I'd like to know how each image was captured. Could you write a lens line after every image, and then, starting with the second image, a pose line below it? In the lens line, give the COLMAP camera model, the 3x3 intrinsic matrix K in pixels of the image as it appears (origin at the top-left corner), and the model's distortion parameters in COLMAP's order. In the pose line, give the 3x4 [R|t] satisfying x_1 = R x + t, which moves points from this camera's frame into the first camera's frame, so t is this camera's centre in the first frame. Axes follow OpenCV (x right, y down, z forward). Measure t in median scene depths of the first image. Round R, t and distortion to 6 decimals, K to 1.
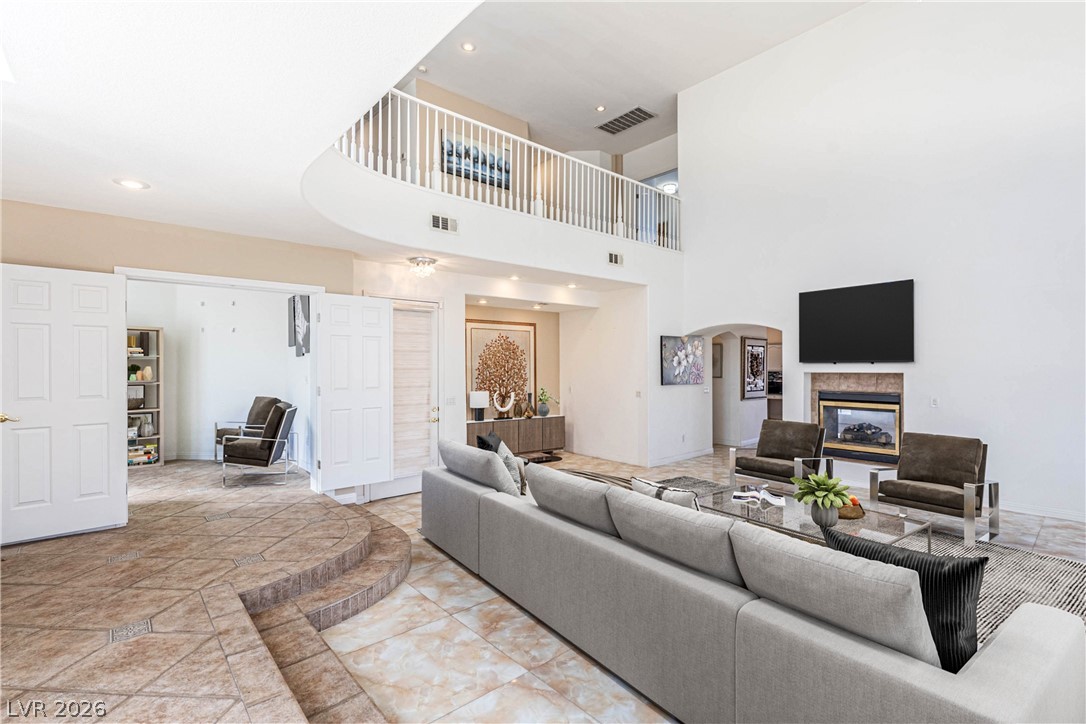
lens RADIAL K [[498.2, 0, 549.1], [0, 498.2, 367.1], [0, 0, 1]] dist [-0.001795, 0.000269]
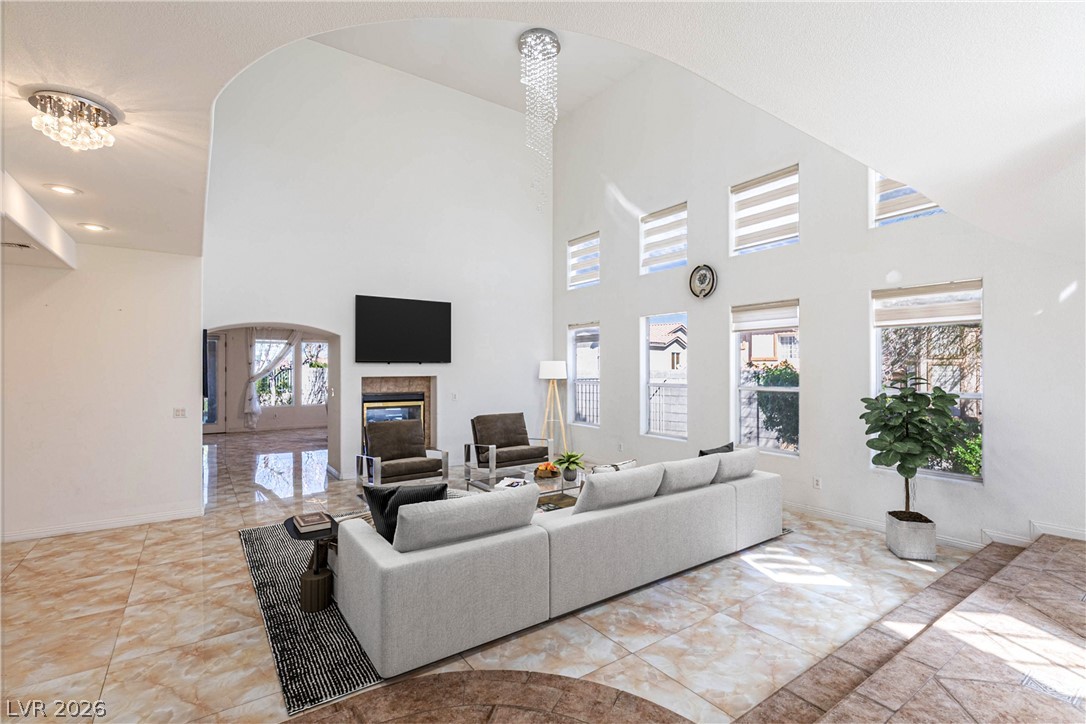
lens RADIAL K [[498.2, 0, 553.3], [0, 498.2, 365.5], [0, 0, 1]] dist [-0.001795, 0.000269]
pose [[0.099998, 0.009822, 0.994939, -1.070612], [0.003426, 0.999942, -0.010216, -0.003936], [-0.994982, 0.004430, 0.099958, 1.025226]]
